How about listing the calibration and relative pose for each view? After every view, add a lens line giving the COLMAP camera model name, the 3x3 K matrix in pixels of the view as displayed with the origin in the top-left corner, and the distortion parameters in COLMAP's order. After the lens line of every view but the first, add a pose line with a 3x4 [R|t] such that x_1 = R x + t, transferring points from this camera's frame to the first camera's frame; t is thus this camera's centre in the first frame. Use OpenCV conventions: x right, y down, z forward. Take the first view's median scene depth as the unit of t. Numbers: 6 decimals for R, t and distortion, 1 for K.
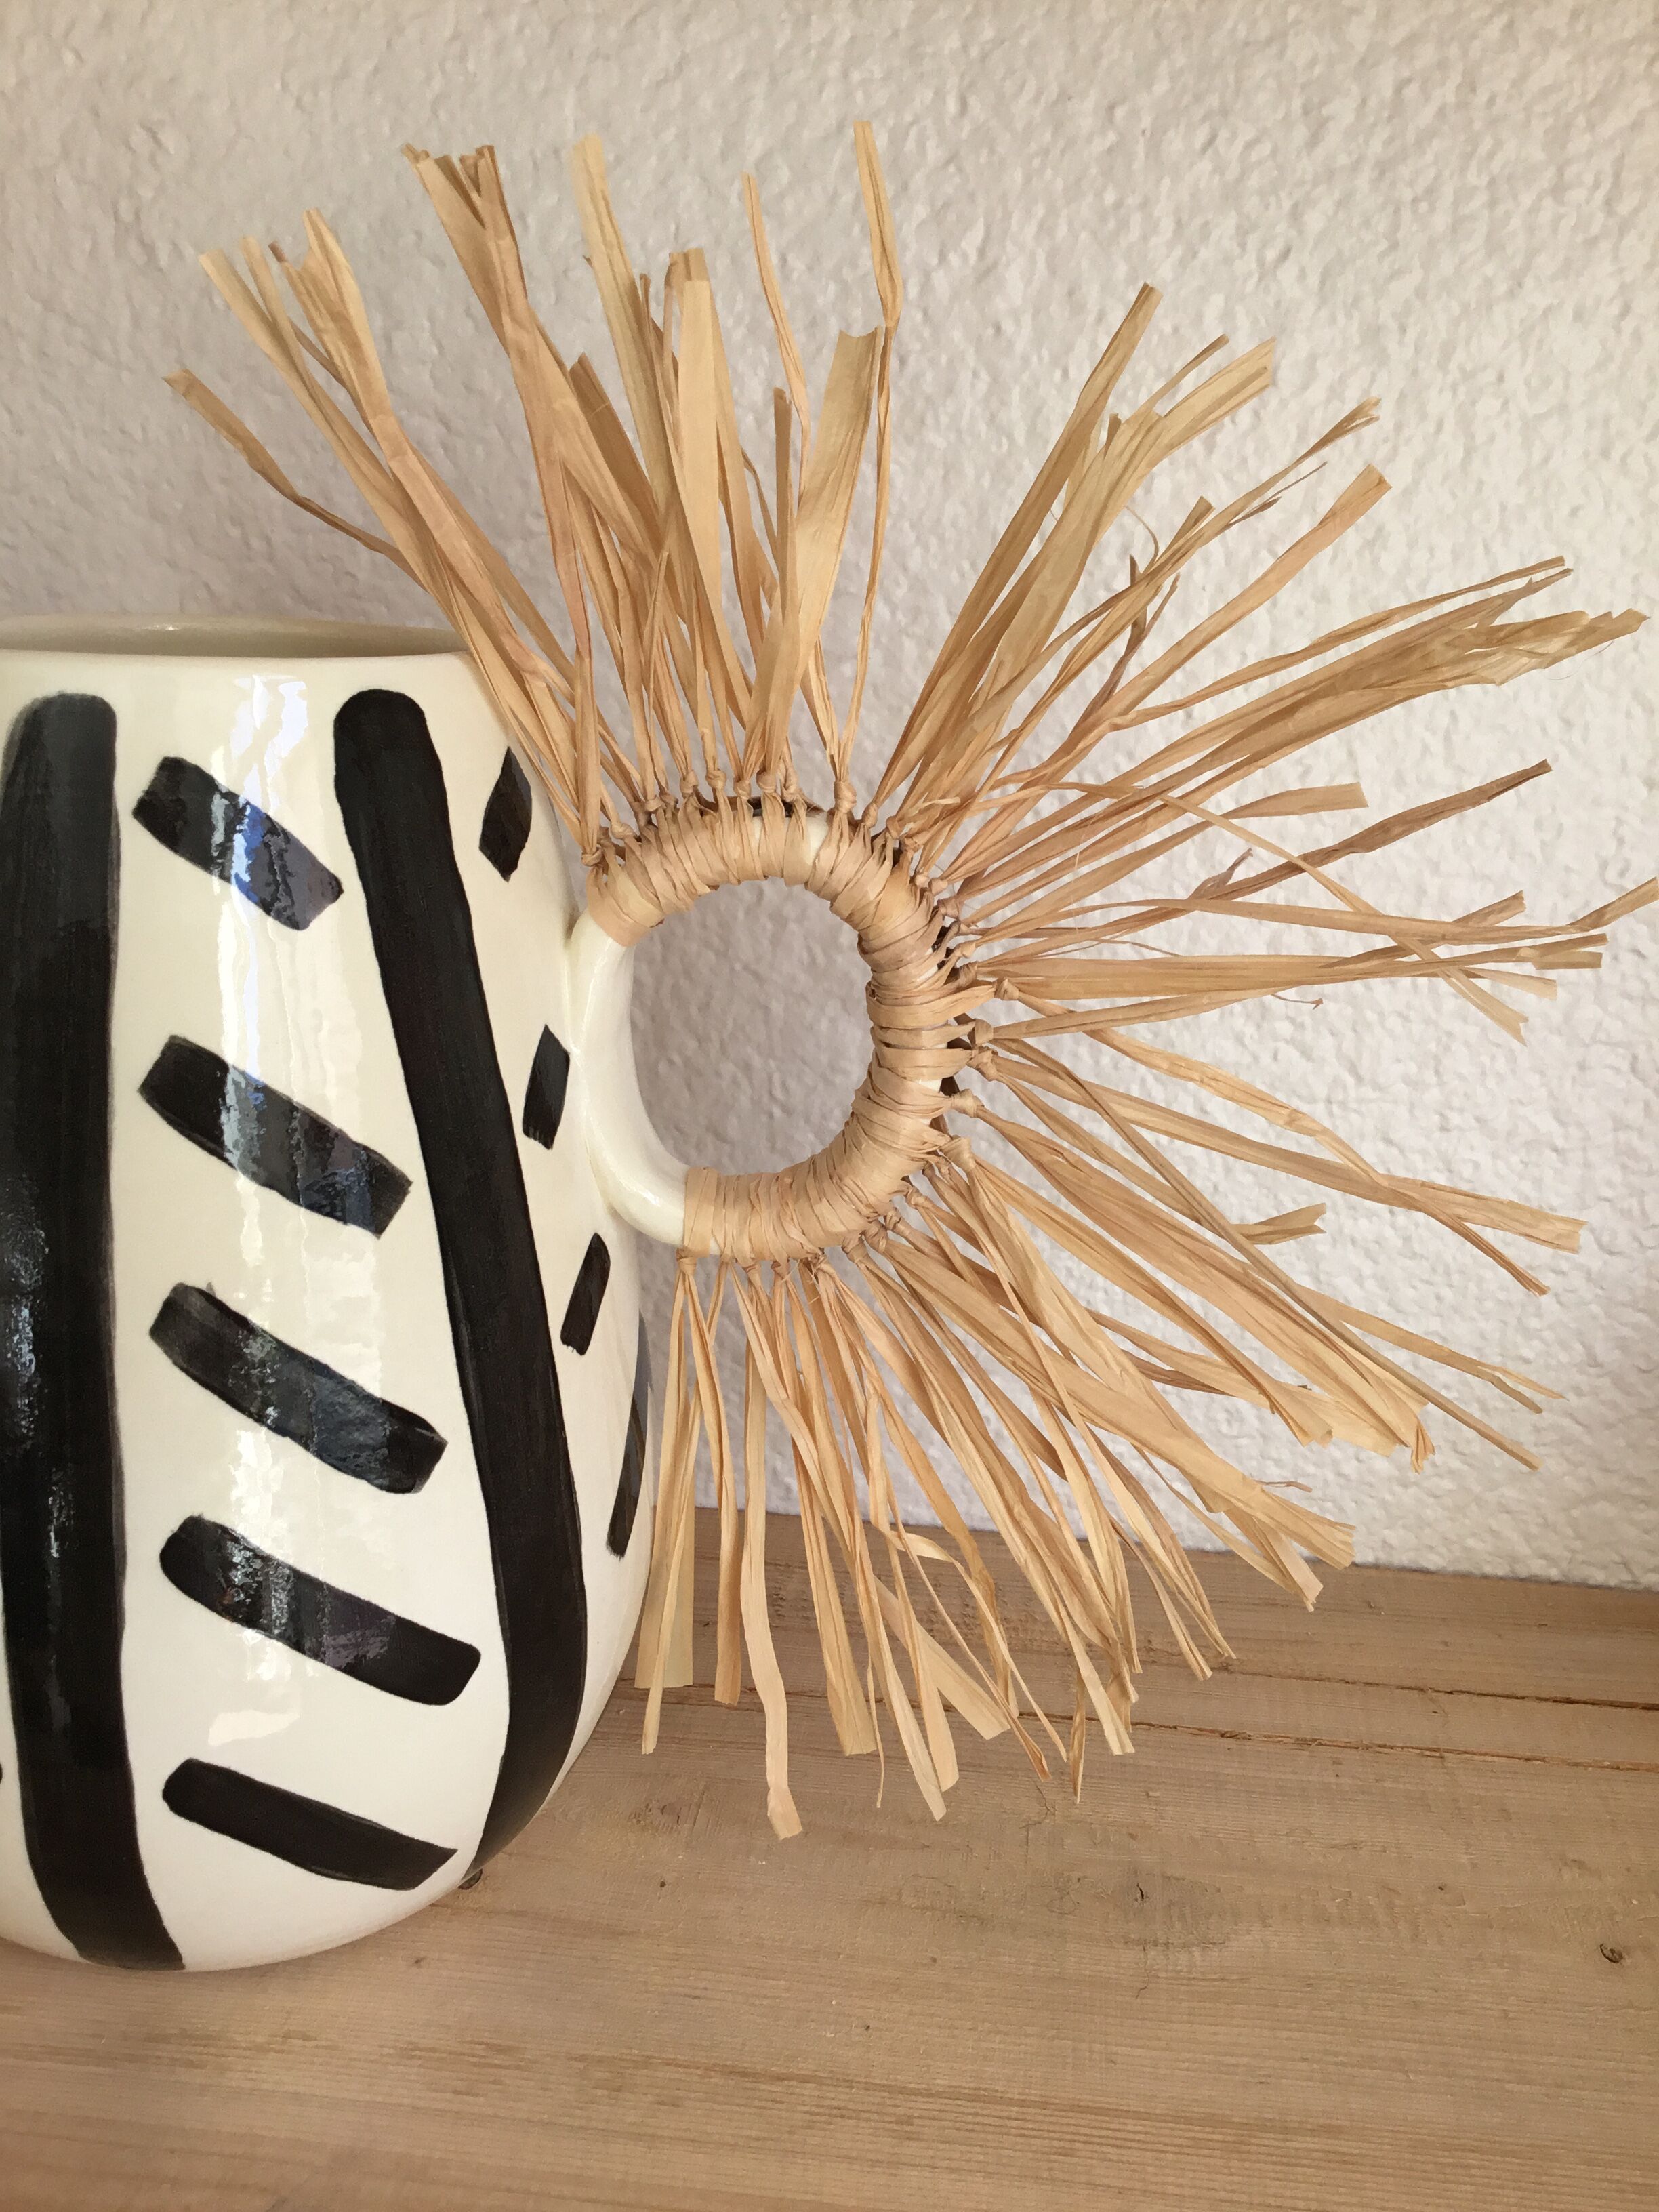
lens RADIAL K [[1983.2, 0, 835.7], [0, 1983.2, 1115.6], [0, 0, 1]] dist [-0.062504, -0.004043]
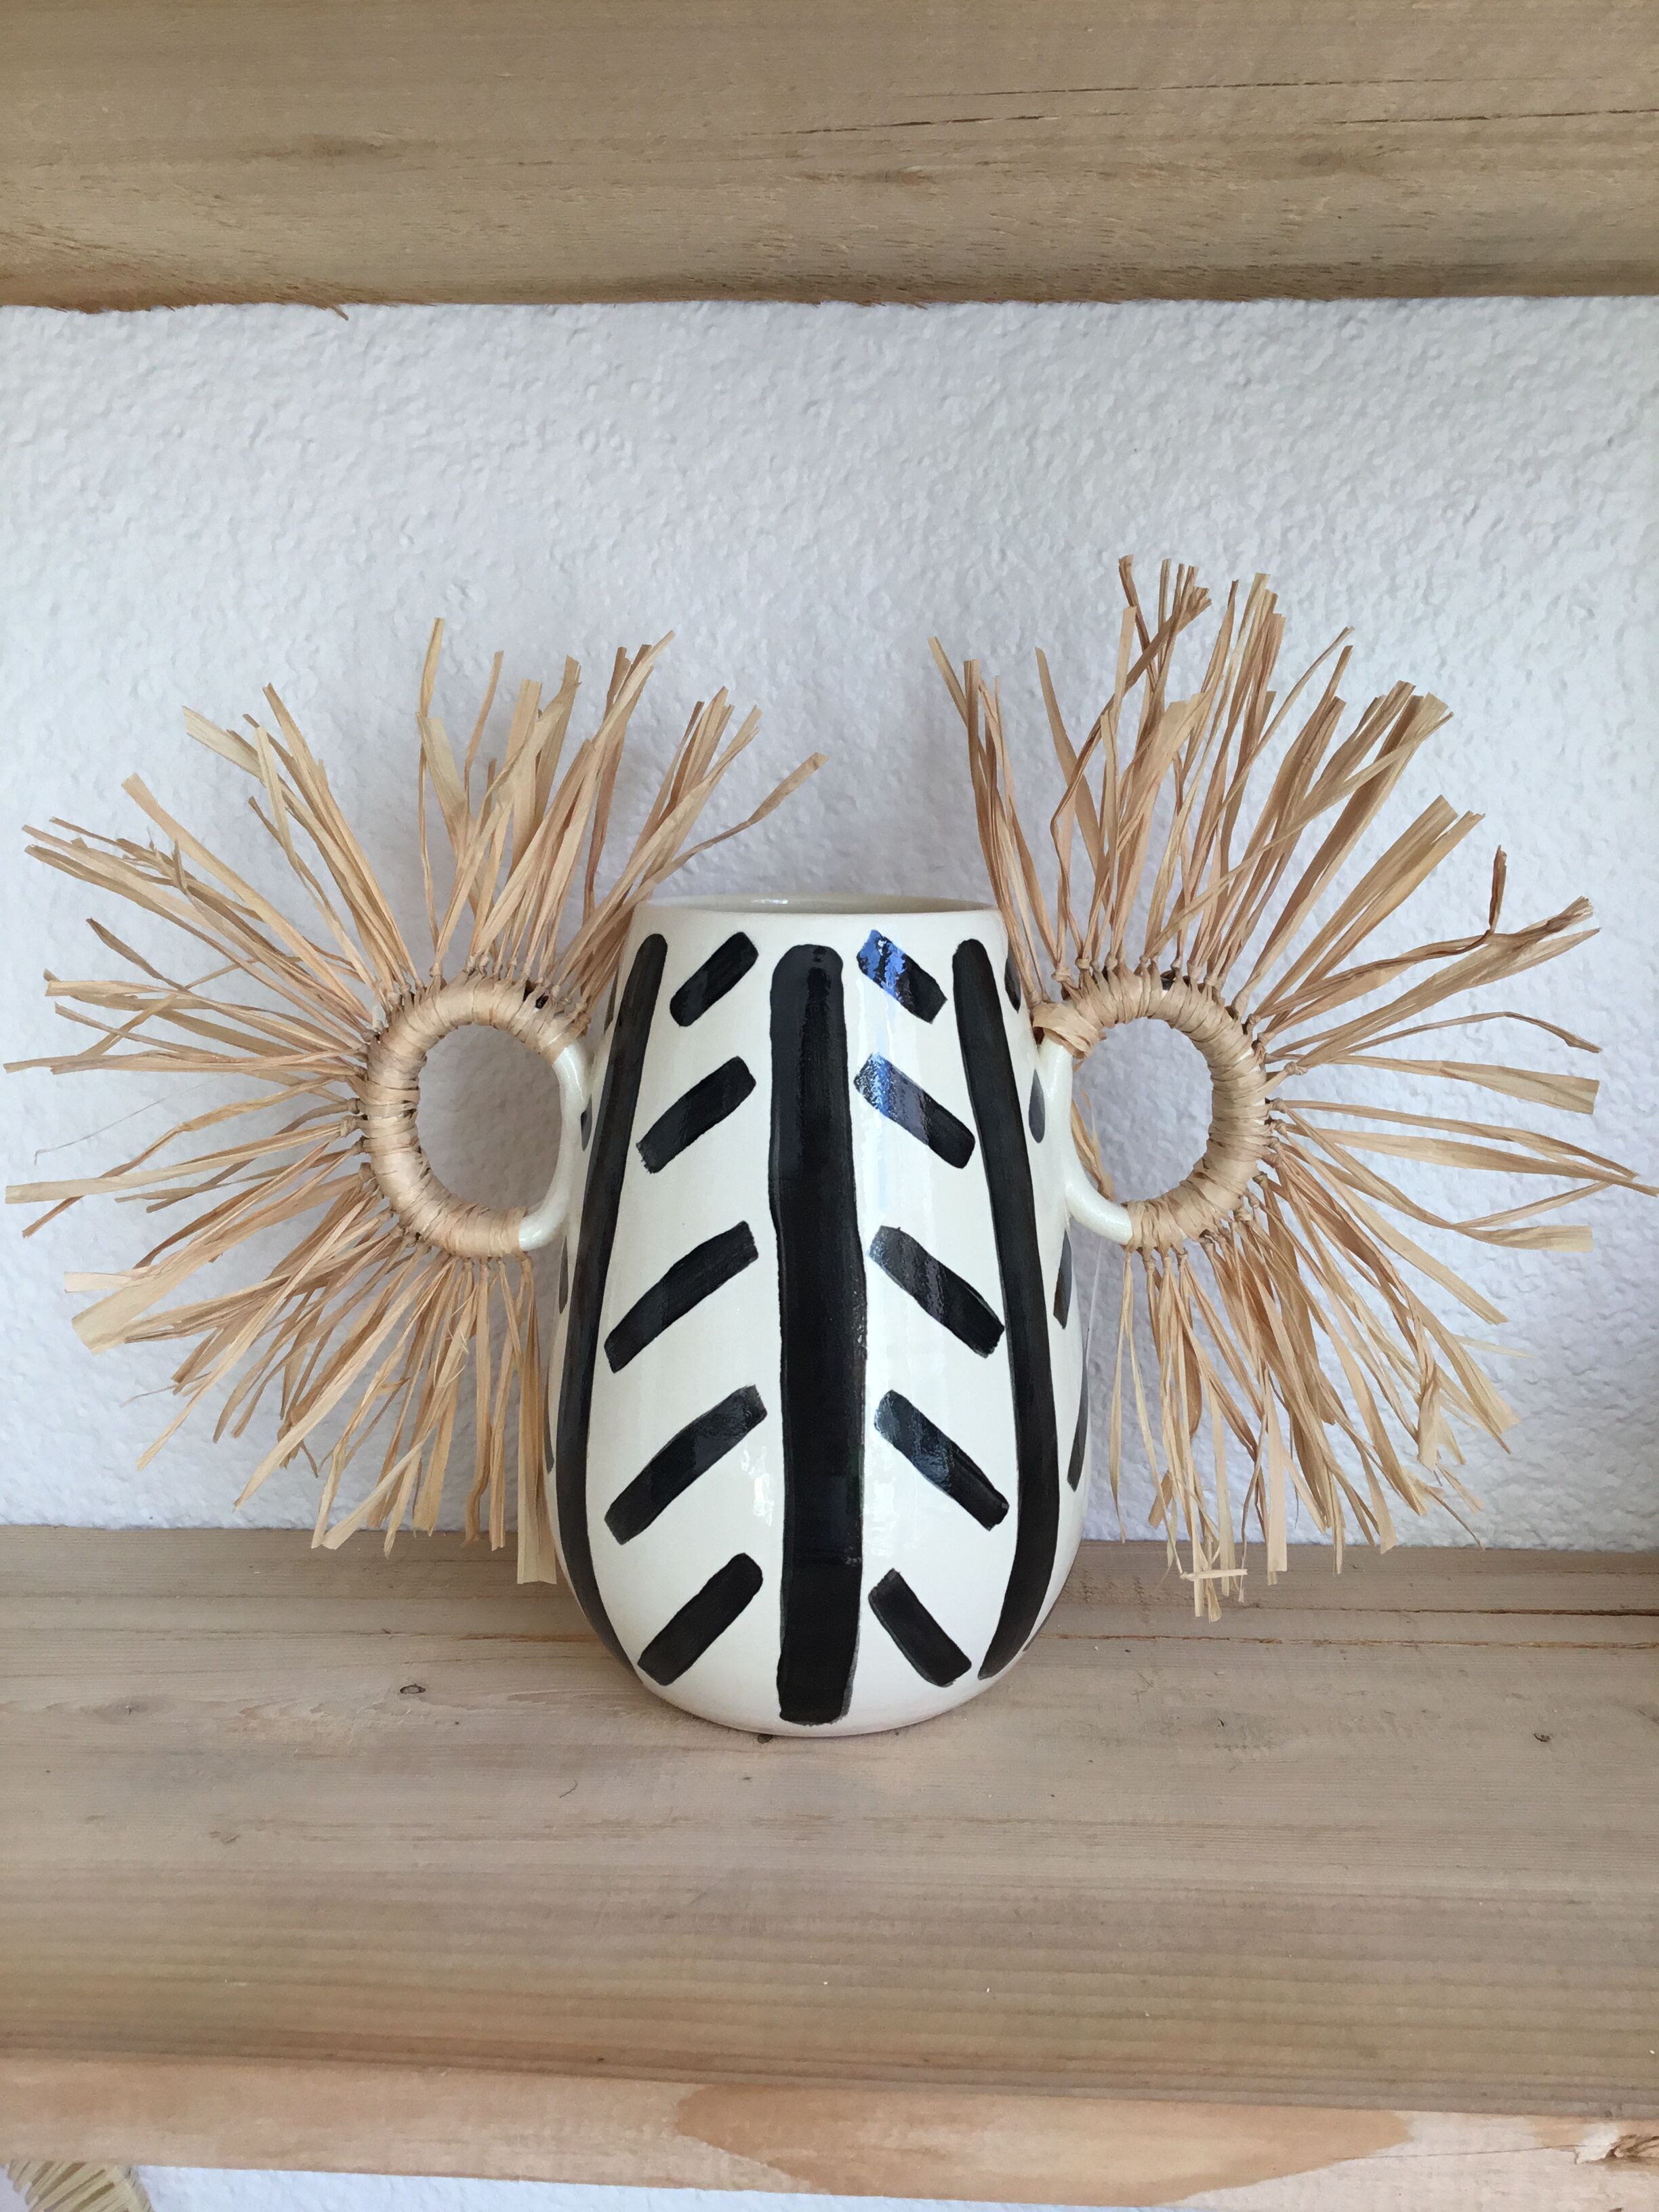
lens RADIAL K [[1983.2, 0, 819.0], [0, 1983.2, 1097.2], [0, 0, 1]] dist [-0.062504, -0.004043]
pose [[0.997957, -0.051358, 0.038011, -0.159590], [0.056430, 0.987474, -0.147346, 0.122054], [-0.029968, 0.149190, 0.988354, -0.462835]]
